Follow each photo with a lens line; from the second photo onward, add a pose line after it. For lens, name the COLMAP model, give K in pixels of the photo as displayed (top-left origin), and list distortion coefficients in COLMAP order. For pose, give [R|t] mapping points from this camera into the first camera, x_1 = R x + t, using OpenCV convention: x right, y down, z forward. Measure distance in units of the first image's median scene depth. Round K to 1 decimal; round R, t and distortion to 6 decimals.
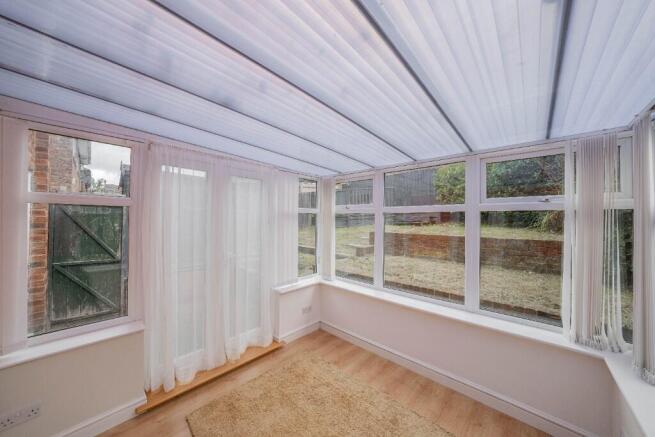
lens RADIAL K [[228.3, 0, 326.5], [0, 228.3, 216.9], [0, 0, 1]] dist [-0.009400, 0.000224]
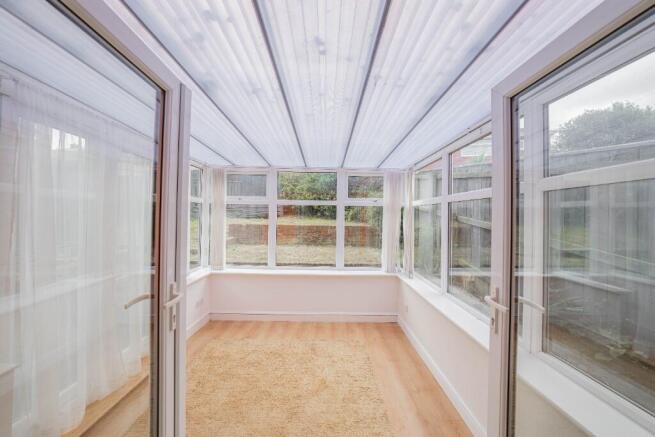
lens RADIAL K [[228.3, 0, 326.5], [0, 228.3, 216.9], [0, 0, 1]] dist [-0.009400, 0.000224]
pose [[0.727723, 0.003320, 0.685864, -0.409827], [-0.017208, 0.999762, 0.013419, 0.027335], [-0.685656, -0.021568, 0.727606, -0.059521]]
